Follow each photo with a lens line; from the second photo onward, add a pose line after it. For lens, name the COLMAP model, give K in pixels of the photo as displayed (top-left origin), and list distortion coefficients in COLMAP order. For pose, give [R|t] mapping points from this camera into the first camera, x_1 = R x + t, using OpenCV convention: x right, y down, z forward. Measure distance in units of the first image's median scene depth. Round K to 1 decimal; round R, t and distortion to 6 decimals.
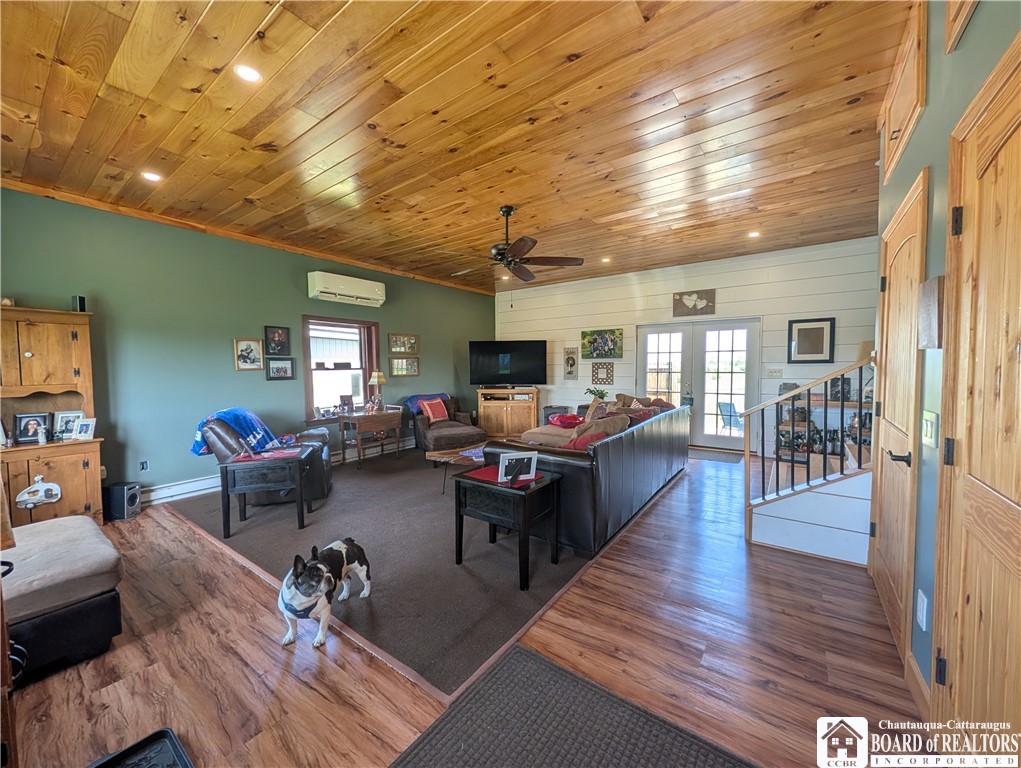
lens RADIAL K [[392.9, 0, 510.8], [0, 392.9, 383.2], [0, 0, 1]] dist [-0.000536, 0.000700]
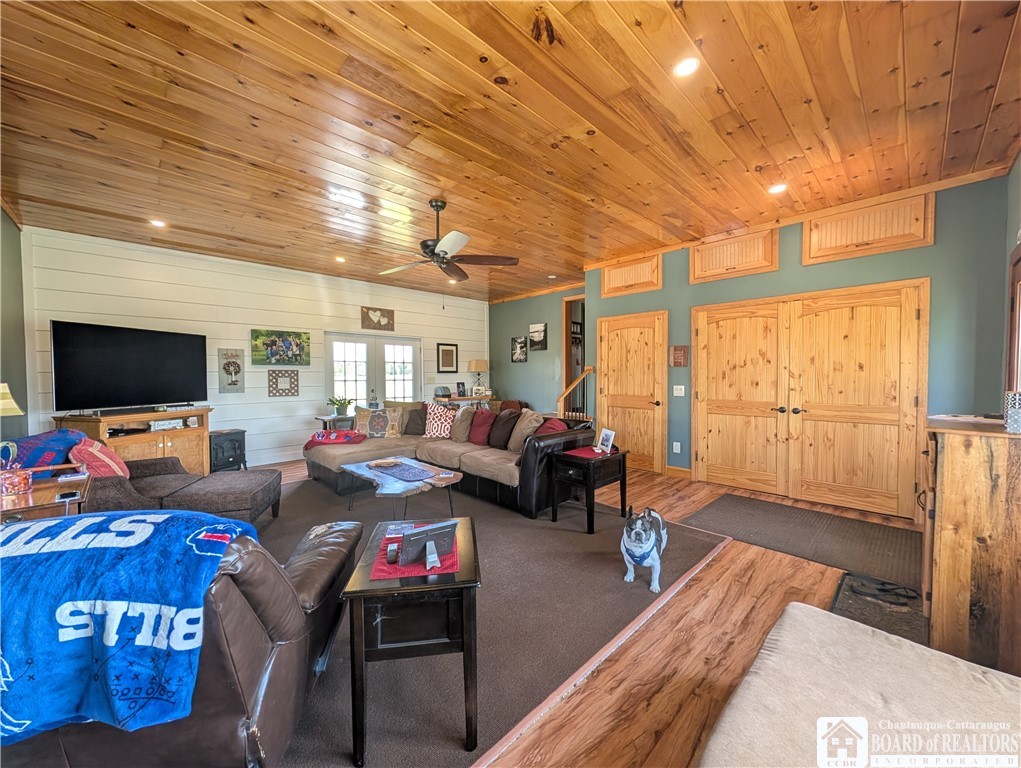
lens RADIAL K [[392.9, 0, 511.3], [0, 392.9, 387.3], [0, 0, 1]] dist [-0.000536, 0.000700]
pose [[0.167229, -0.023335, 0.985642, -0.581662], [0.046918, 0.998776, 0.015686, -0.007524], [-0.984801, 0.043621, 0.168119, 0.440258]]
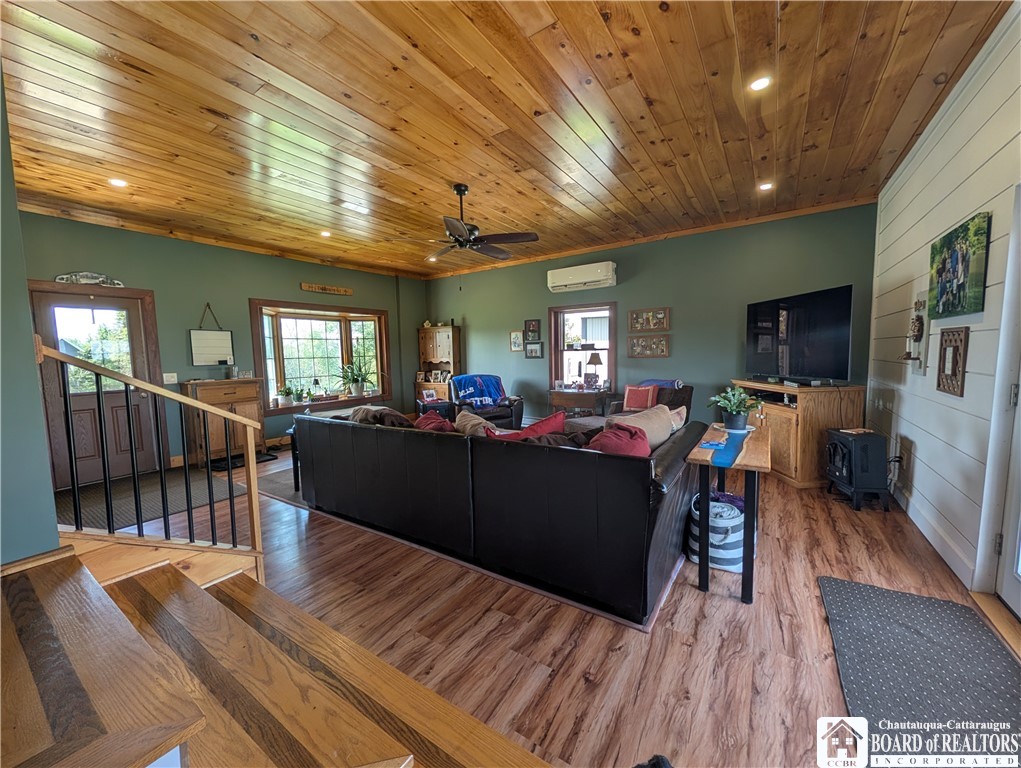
lens RADIAL K [[392.9, 0, 509.7], [0, 392.9, 381.8], [0, 0, 1]] dist [-0.000536, 0.000700]
pose [[0.045422, 0.086944, -0.995177, 0.633483], [-0.017445, 0.996122, 0.086230, -0.035653], [0.998816, 0.013445, 0.046763, 0.696607]]
